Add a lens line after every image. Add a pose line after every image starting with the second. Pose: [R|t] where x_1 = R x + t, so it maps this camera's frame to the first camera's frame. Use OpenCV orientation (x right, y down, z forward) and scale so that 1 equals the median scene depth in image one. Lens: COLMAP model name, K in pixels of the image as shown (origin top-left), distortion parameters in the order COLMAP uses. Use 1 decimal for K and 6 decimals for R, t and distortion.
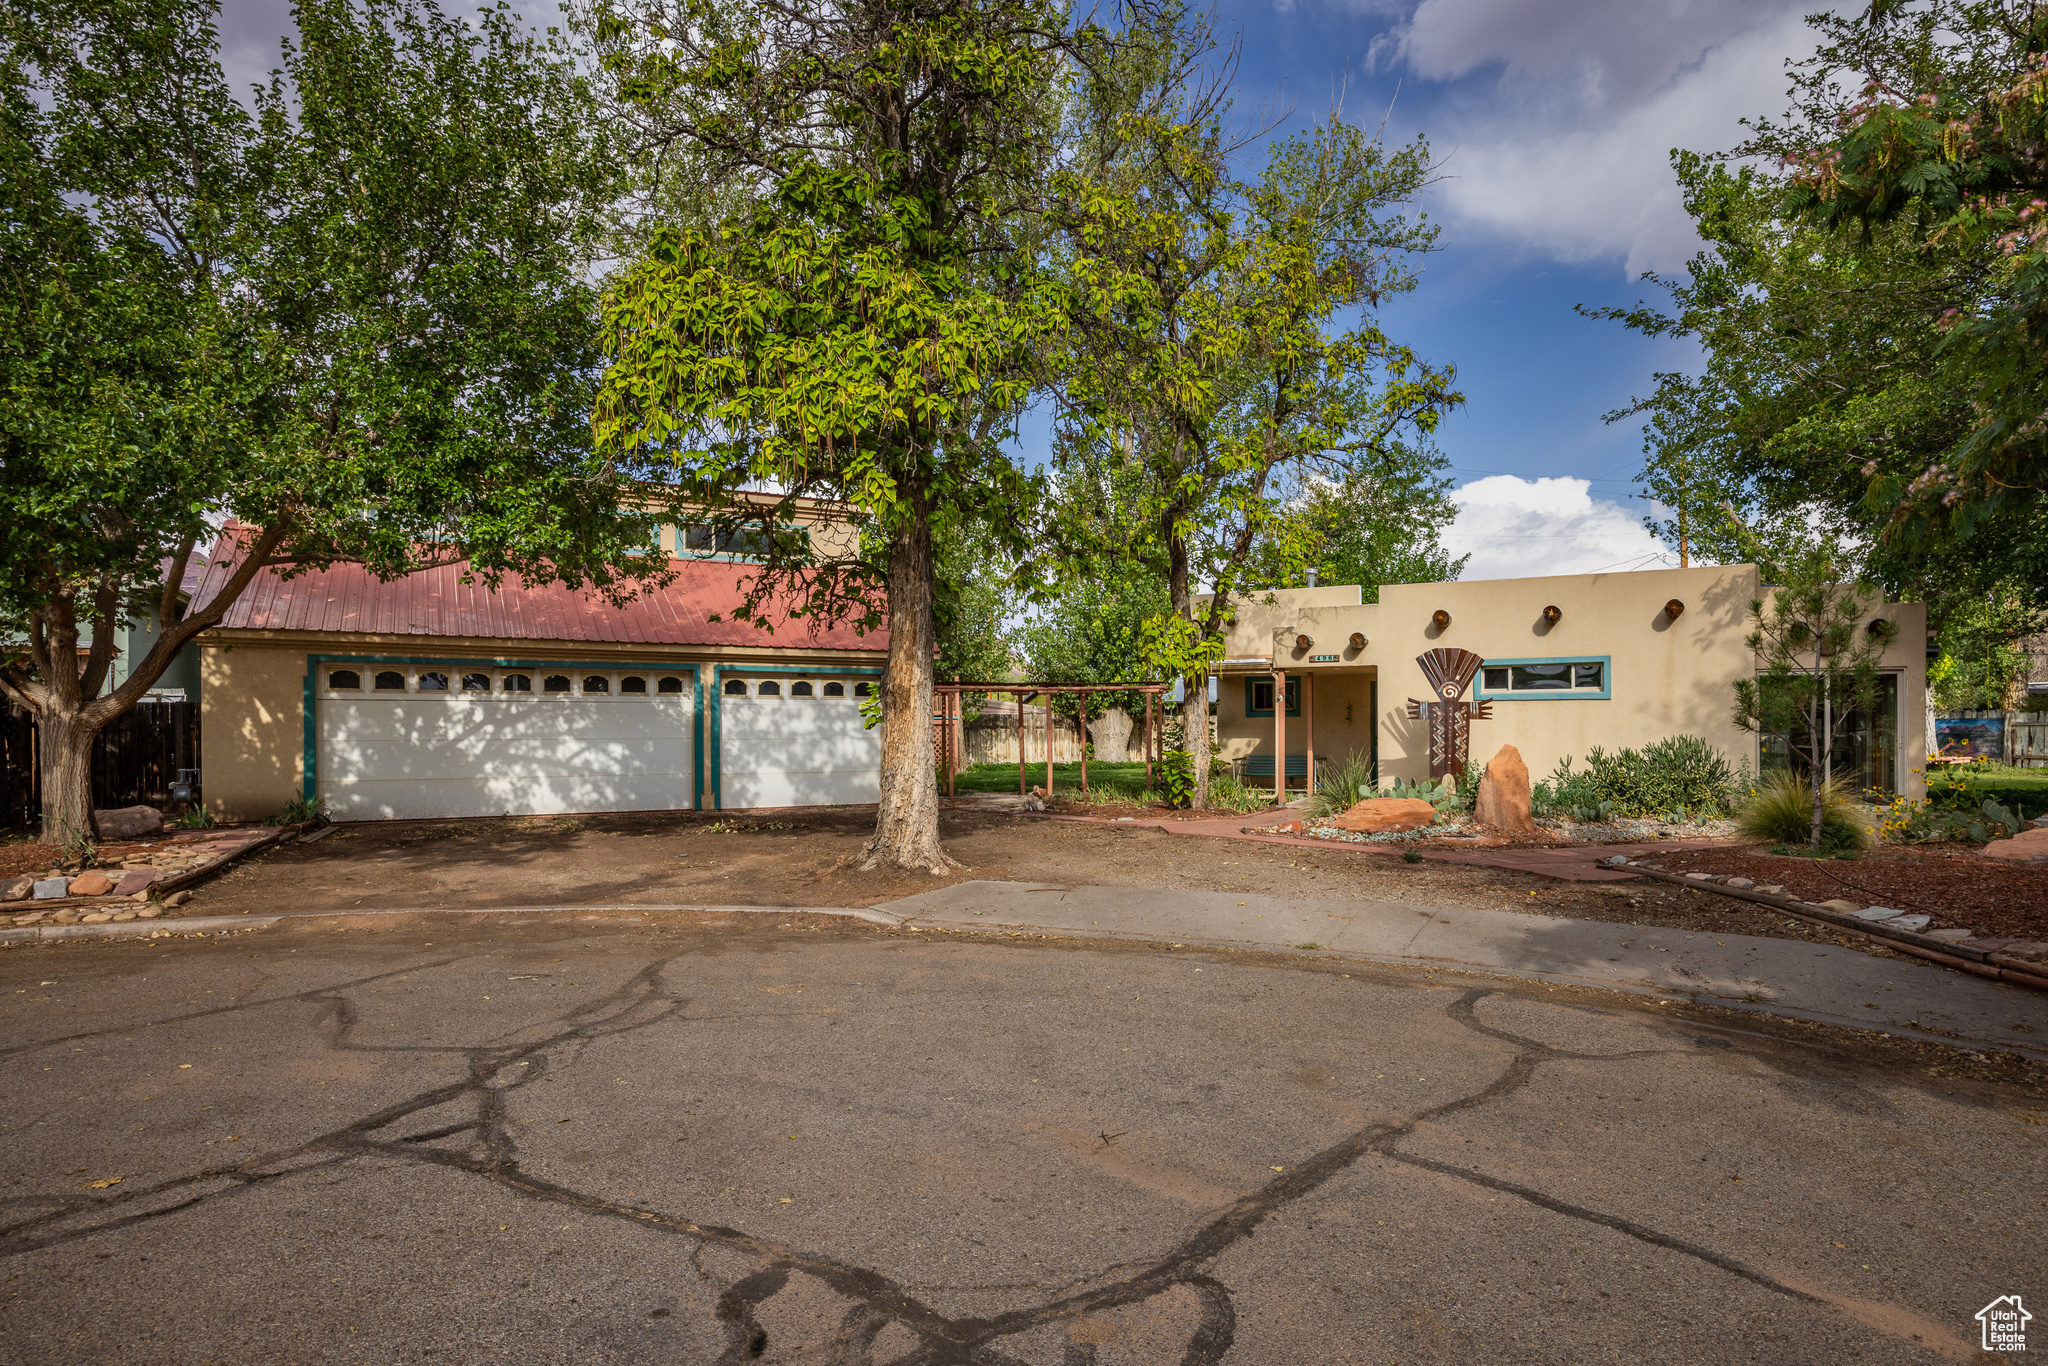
lens RADIAL K [[1173.2, 0, 1069.6], [0, 1173.2, 731.5], [0, 0, 1]] dist [-0.001768, -0.000726]
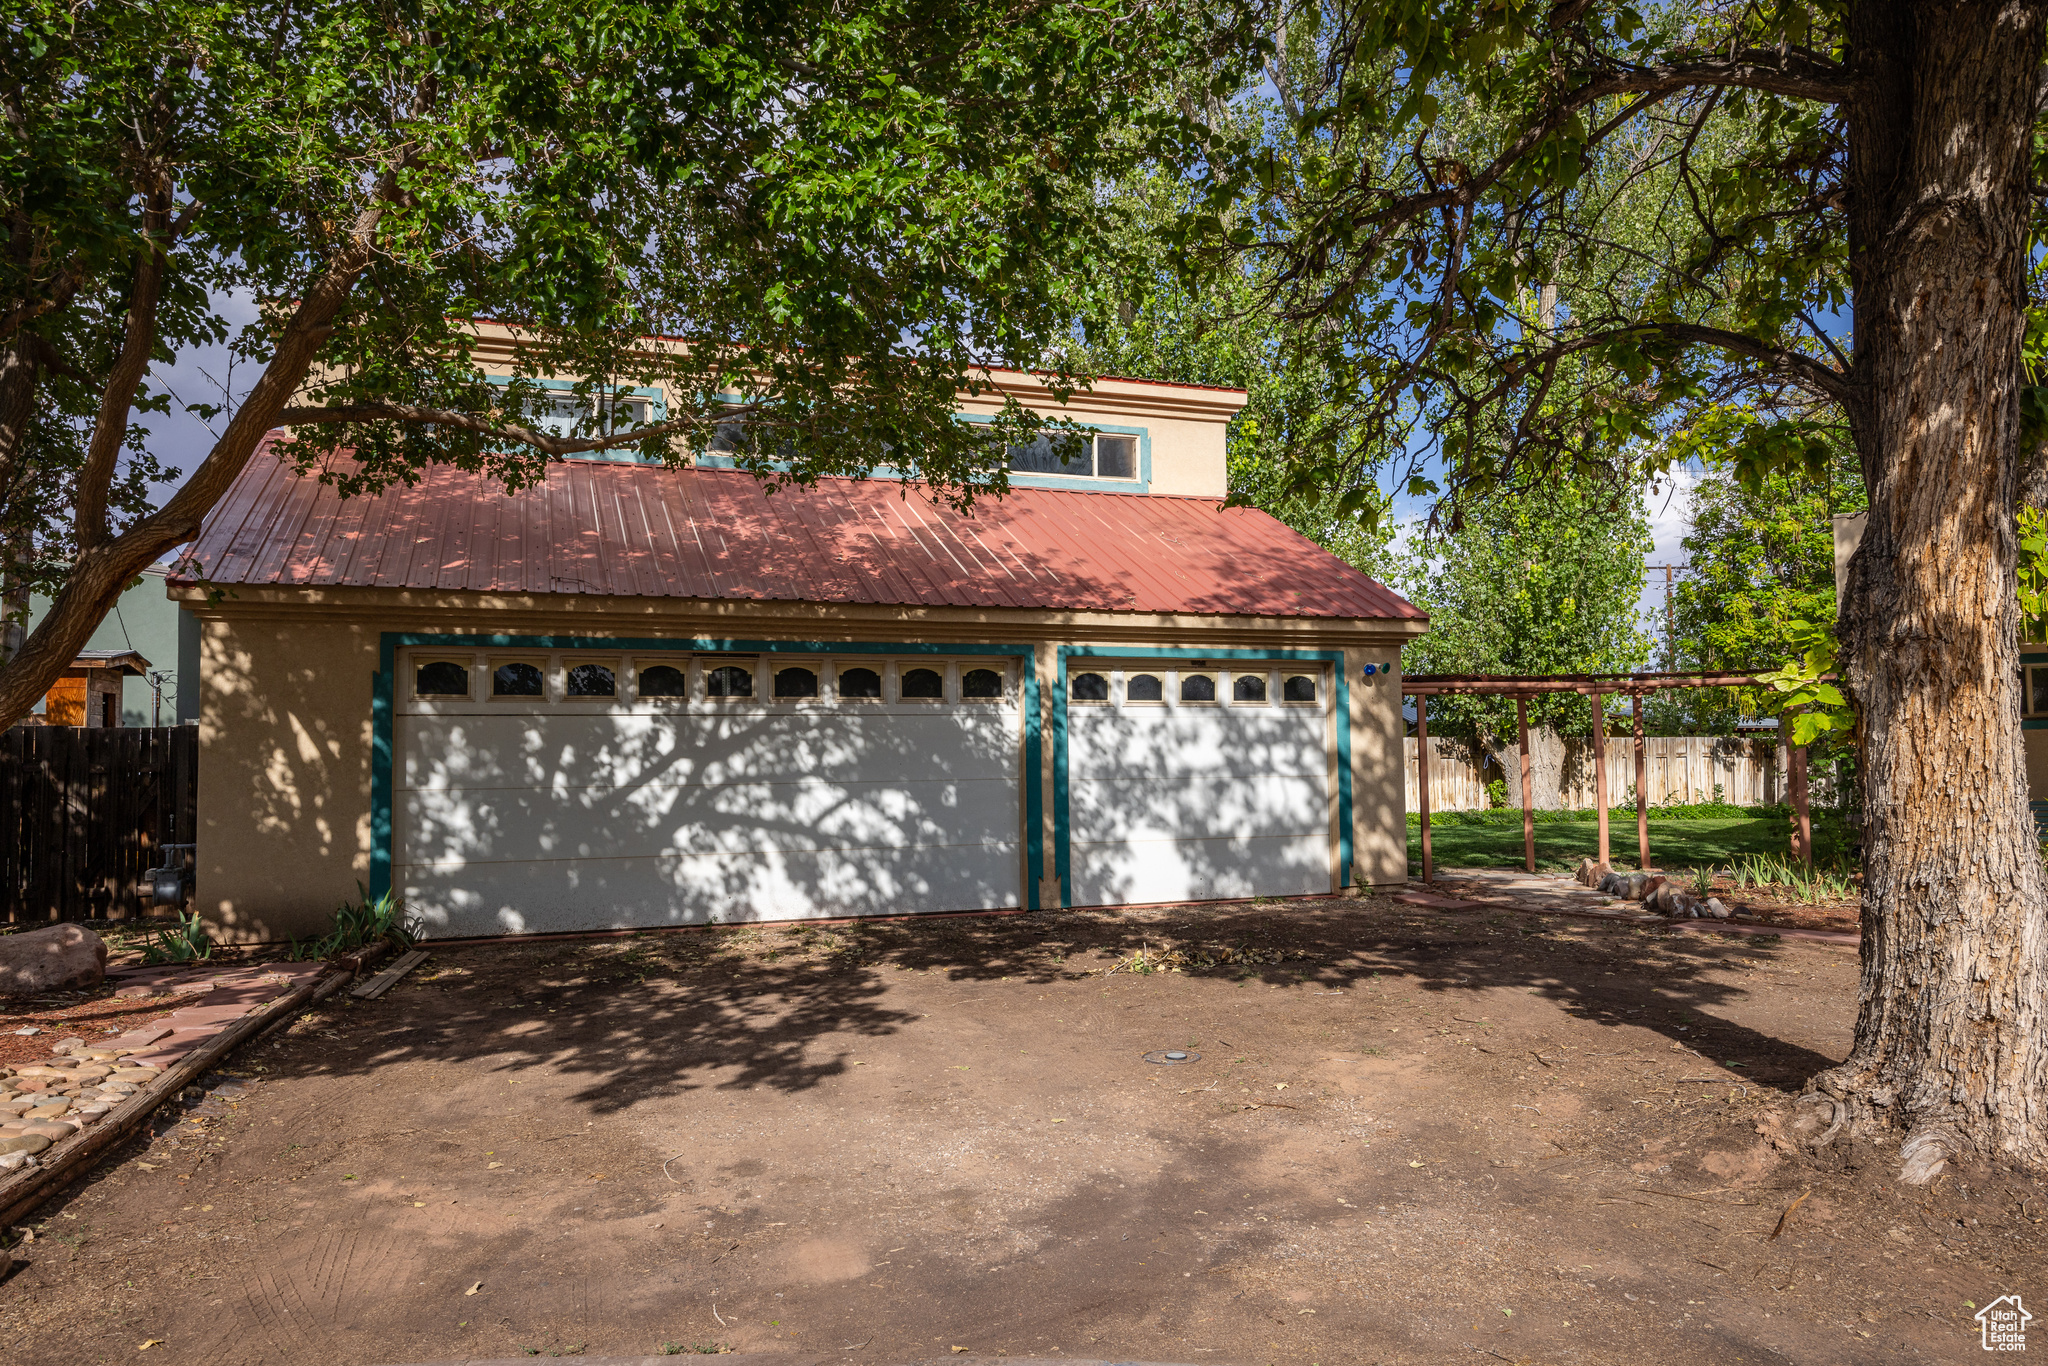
lens RADIAL K [[1475.2, 0, 1026.3], [0, 1475.2, 685.0], [0, 0, 1]] dist [0.006290, 0.003228]
pose [[0.983825, -0.020942, -0.177901, -0.207134], [0.010991, 0.998329, -0.056734, 0.000628], [0.178792, 0.053861, 0.982411, 0.337533]]
